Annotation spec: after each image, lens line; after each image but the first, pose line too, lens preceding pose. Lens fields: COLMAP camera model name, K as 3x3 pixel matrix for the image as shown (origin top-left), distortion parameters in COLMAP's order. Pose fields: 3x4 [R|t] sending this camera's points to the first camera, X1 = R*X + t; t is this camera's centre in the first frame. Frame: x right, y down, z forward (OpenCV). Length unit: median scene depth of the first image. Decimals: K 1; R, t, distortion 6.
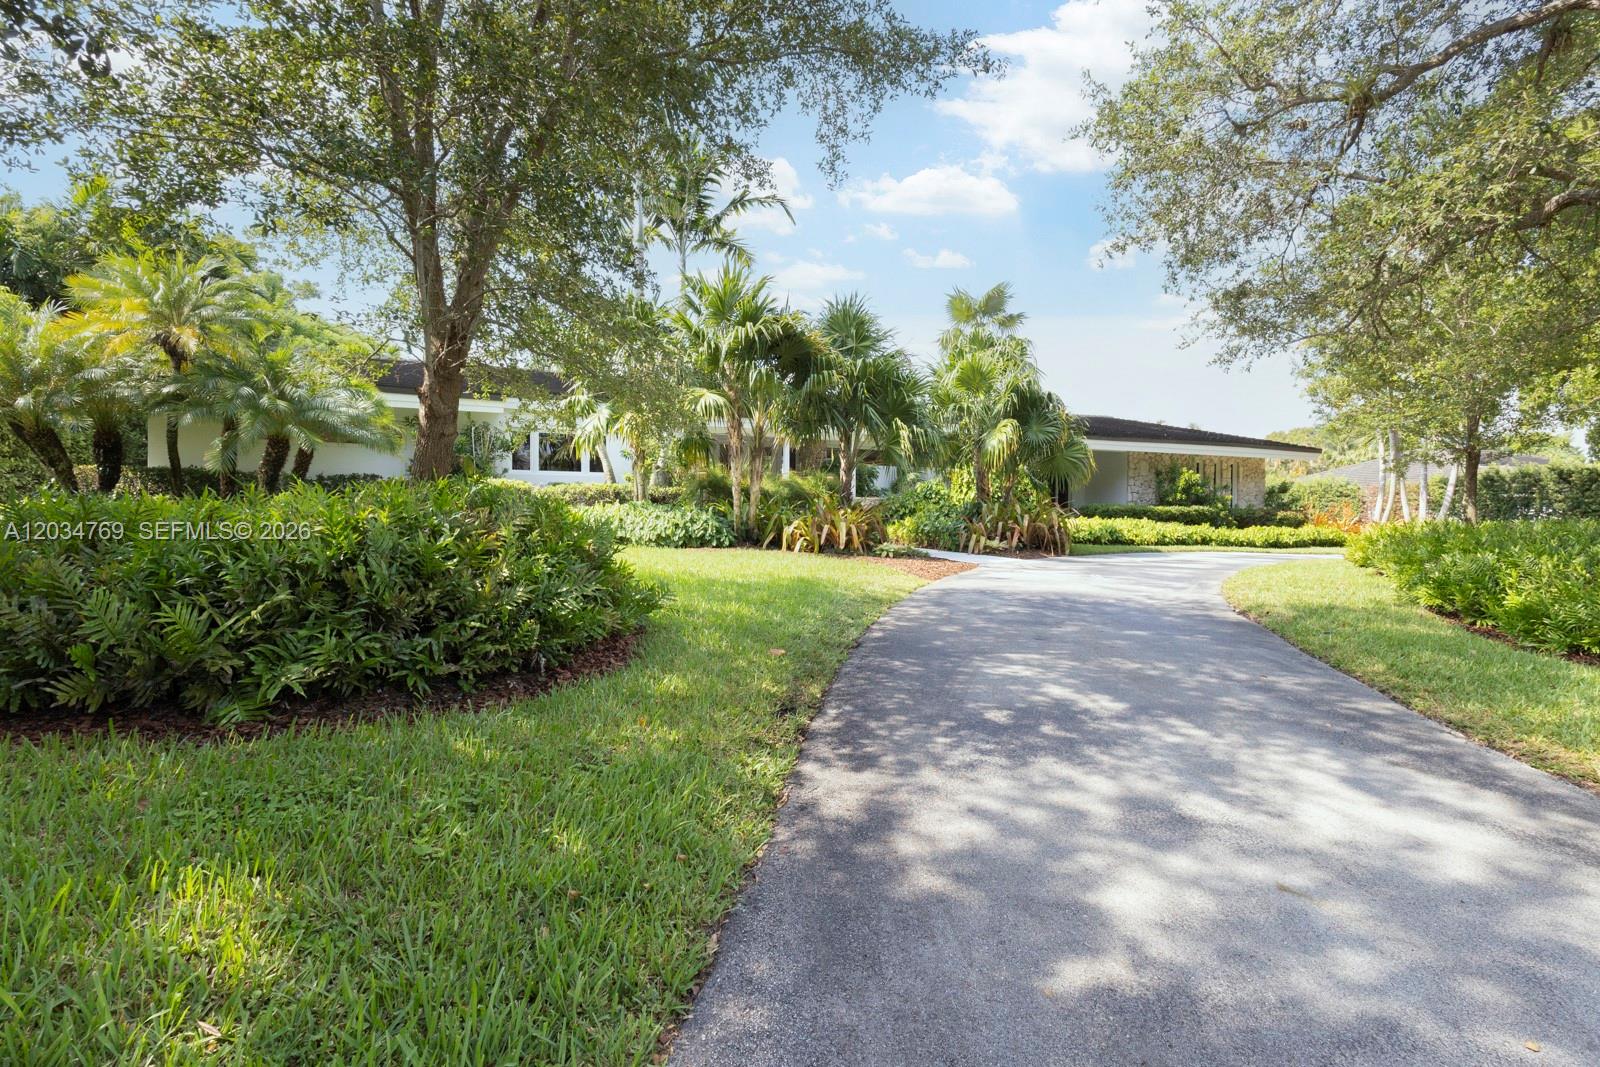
lens RADIAL K [[734.1, 0, 801.0], [0, 734.1, 530.4], [0, 0, 1]] dist [0.002582, 0.000380]
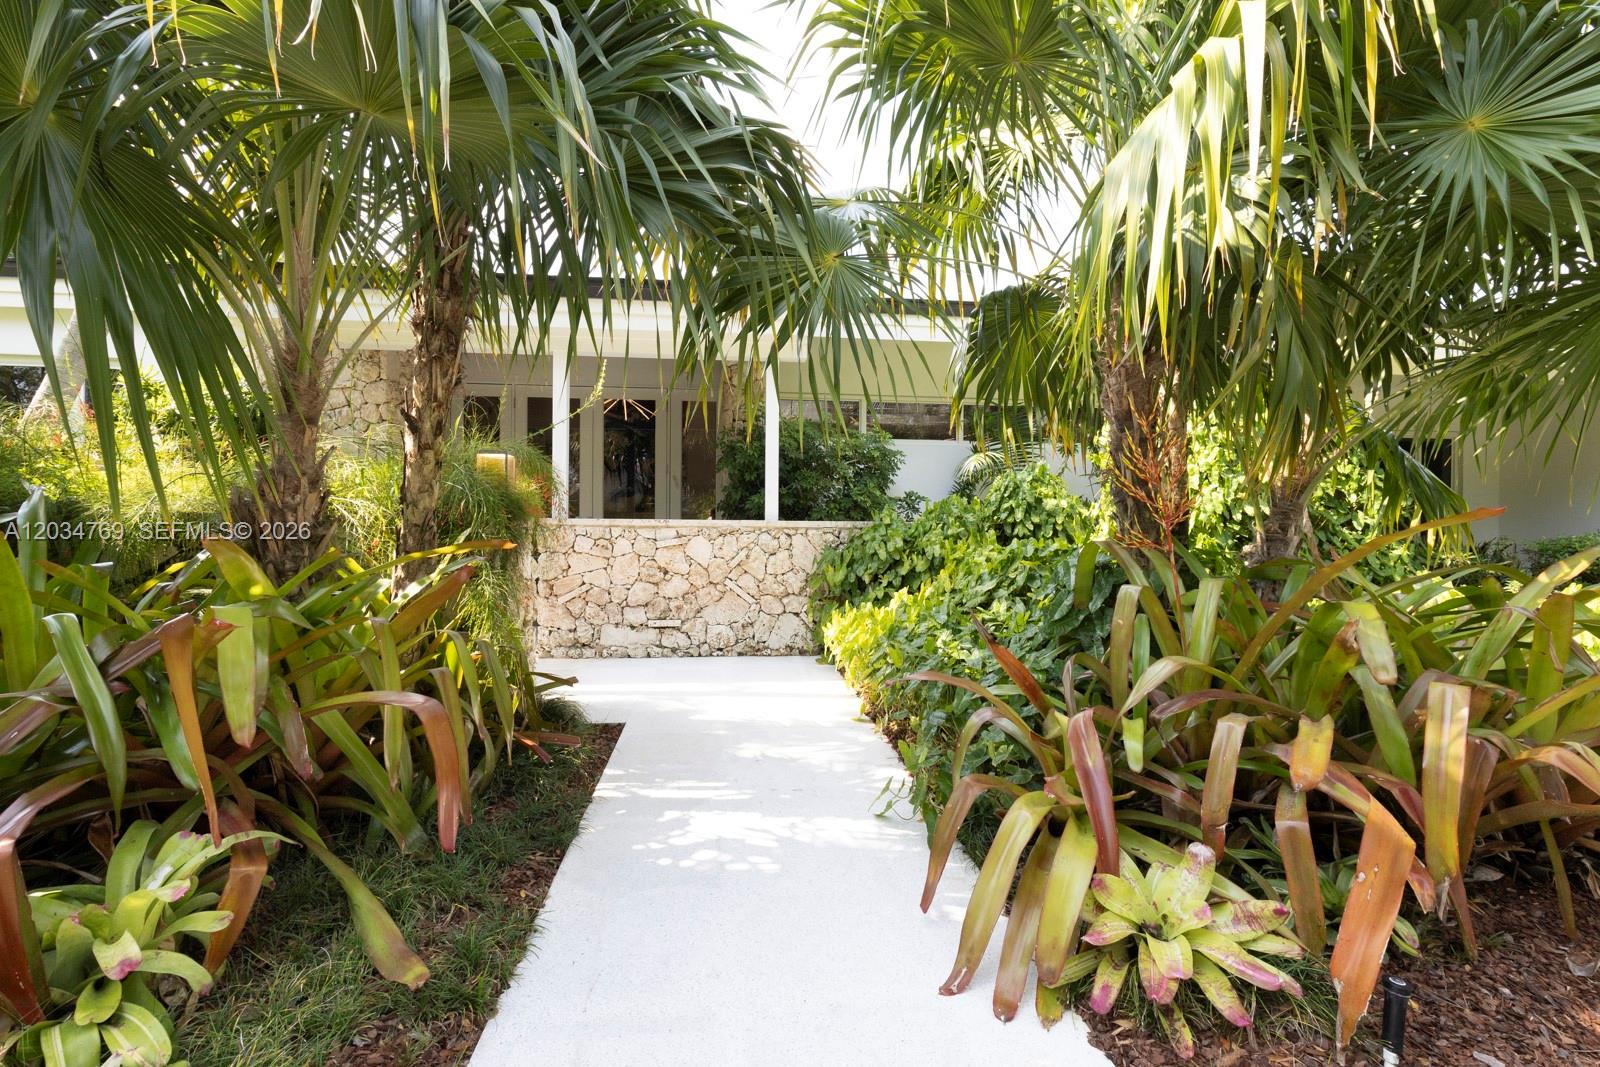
lens RADIAL K [[734.1, 0, 798.2], [0, 734.1, 533.3], [0, 0, 1]] dist [0.002582, 0.000380]
pose [[0.954323, 0.001657, -0.298774, 0.230743], [-0.002386, 0.999995, -0.002074, -0.047603], [0.298769, 0.002692, 0.954322, 0.825313]]
